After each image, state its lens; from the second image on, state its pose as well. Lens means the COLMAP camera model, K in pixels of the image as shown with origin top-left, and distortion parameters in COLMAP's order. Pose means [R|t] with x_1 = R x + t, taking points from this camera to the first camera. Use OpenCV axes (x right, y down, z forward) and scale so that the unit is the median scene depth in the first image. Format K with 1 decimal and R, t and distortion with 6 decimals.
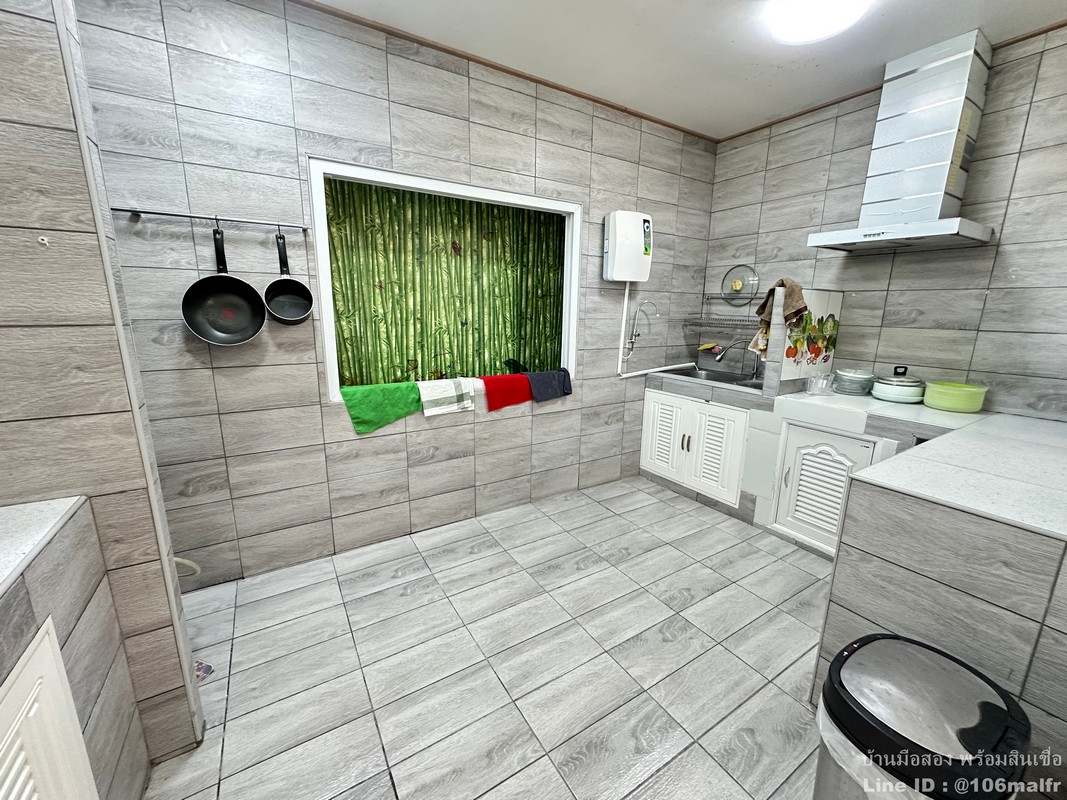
lens RADIAL K [[431.8, 0, 531.5], [0, 431.8, 400.2], [0, 0, 1]] dist [-0.006617, 0.001649]
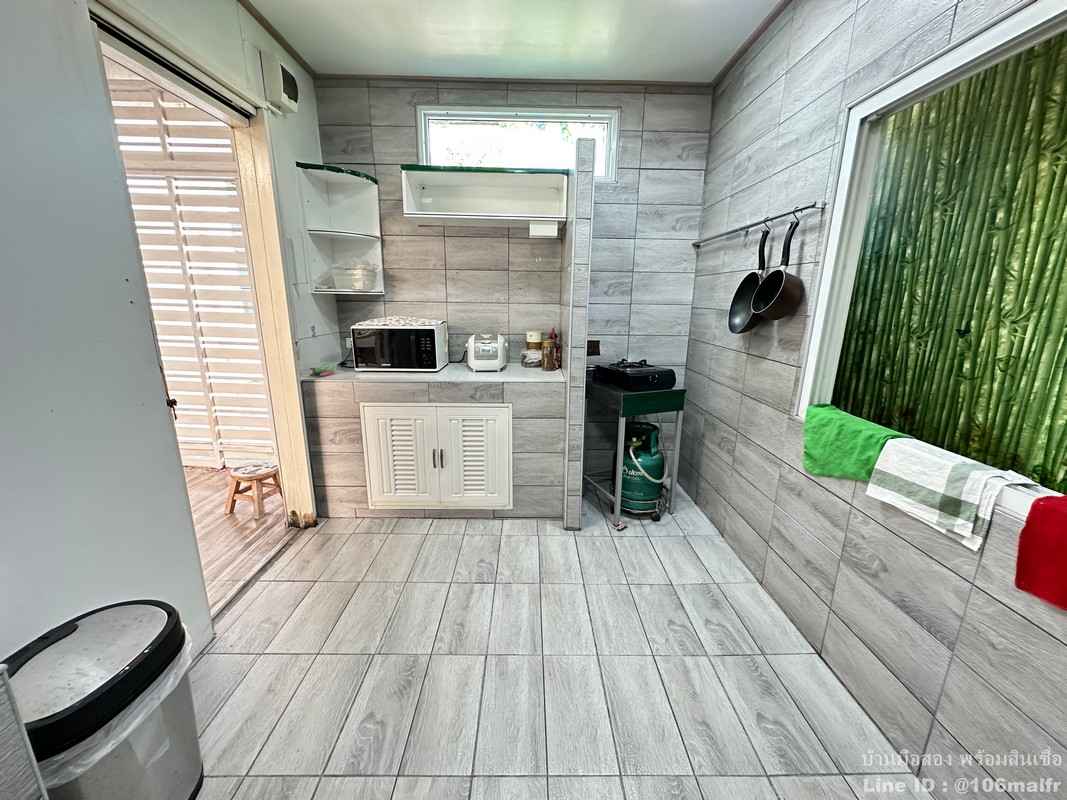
lens RADIAL K [[431.8, 0, 534.3], [0, 431.8, 399.0], [0, 0, 1]] dist [-0.006617, 0.001649]
pose [[-0.519960, 0.177535, -0.835537, 0.377001], [-0.198332, 0.926338, 0.320252, -0.151186], [0.830846, 0.332232, -0.446448, 0.746130]]
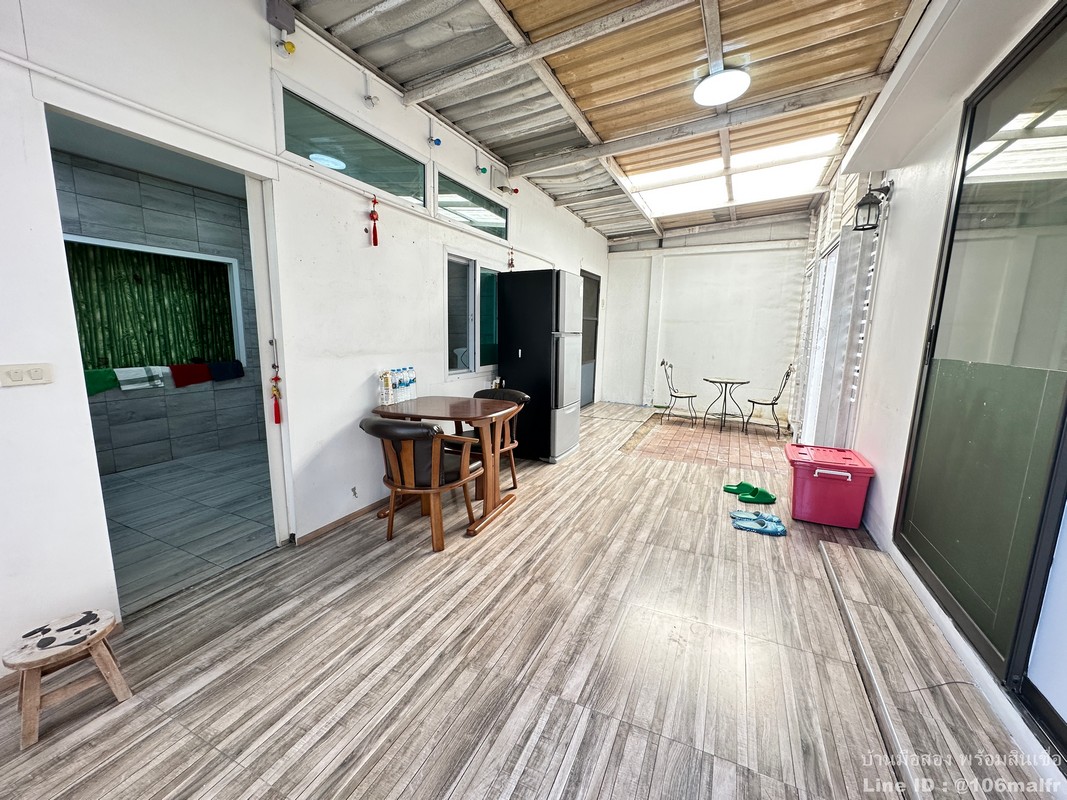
lens RADIAL K [[431.8, 0, 536.8], [0, 431.8, 398.9], [0, 0, 1]] dist [-0.006617, 0.001649]
pose [[0.840168, -0.084402, 0.535719, 0.150297], [0.106955, 0.994202, -0.011100, 0.213157], [-0.531676, 0.066624, 0.844323, -0.939701]]
